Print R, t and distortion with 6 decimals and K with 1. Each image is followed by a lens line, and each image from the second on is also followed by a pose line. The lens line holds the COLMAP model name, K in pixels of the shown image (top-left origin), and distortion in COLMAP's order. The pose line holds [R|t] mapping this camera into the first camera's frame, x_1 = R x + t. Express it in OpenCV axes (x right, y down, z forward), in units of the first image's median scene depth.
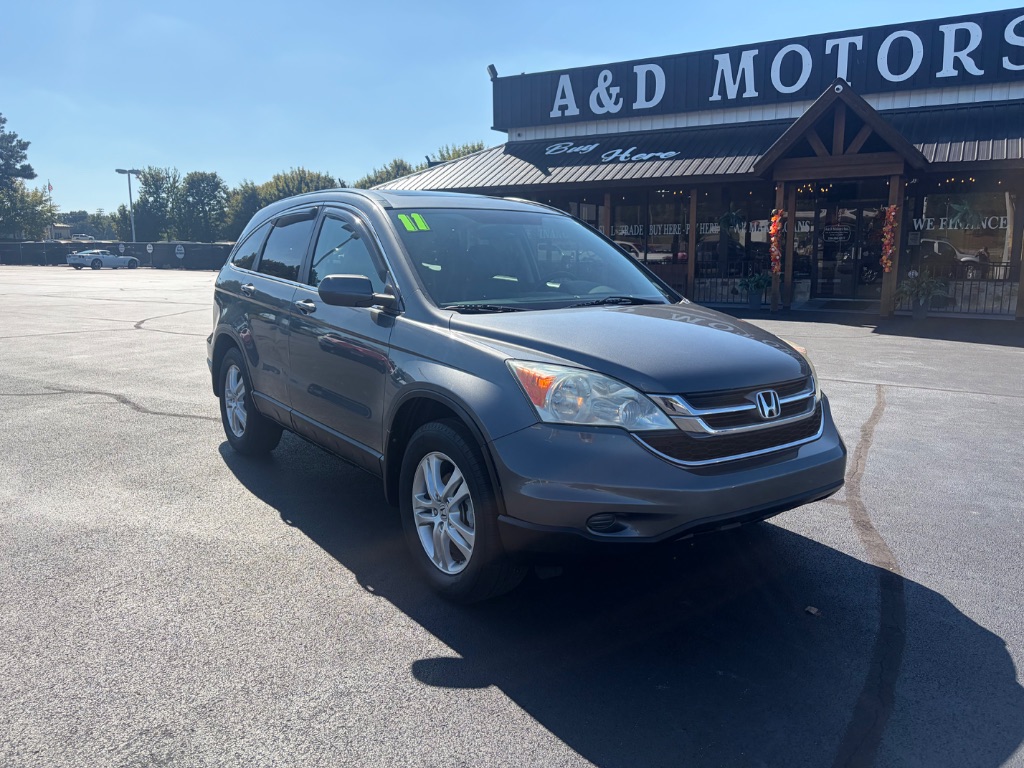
lens RADIAL K [[804.4, 0, 513.6], [0, 804.4, 378.1], [0, 0, 1]] dist [0.031862, -0.029134]
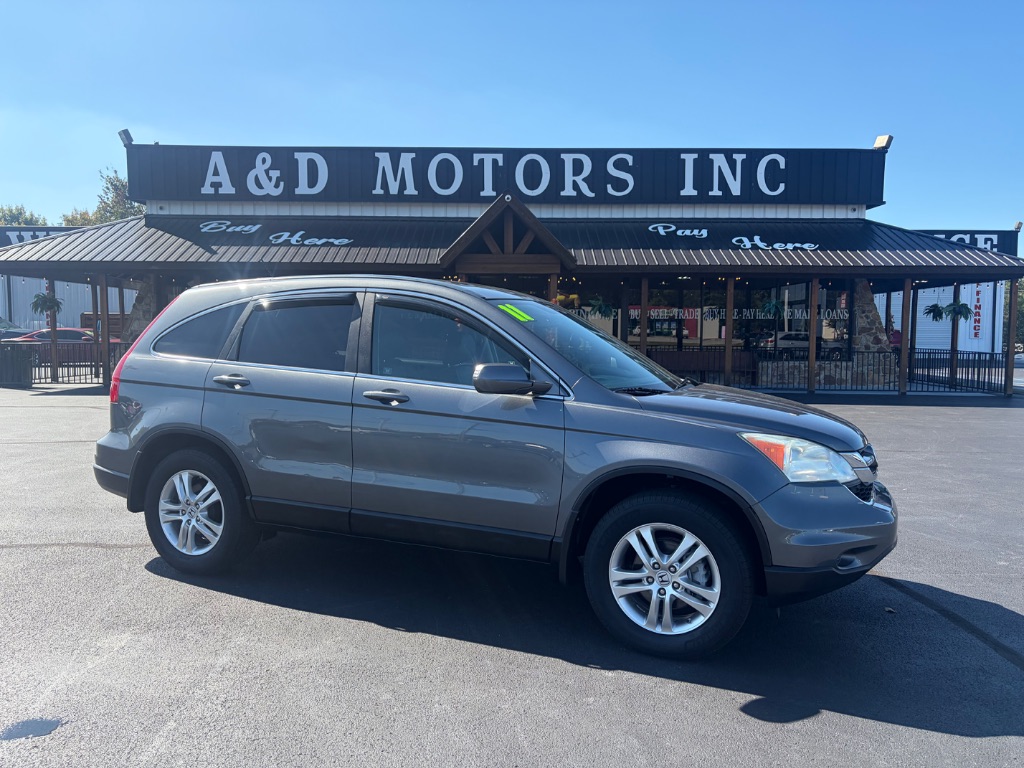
lens RADIAL K [[804.4, 0, 515.4], [0, 804.4, 390.1], [0, 0, 1]] dist [0.031862, -0.029134]
pose [[0.854297, -0.029618, 0.518940, -0.156482], [0.074101, 0.995118, -0.065191, -0.005552], [-0.514475, 0.094147, 0.852321, 0.029522]]
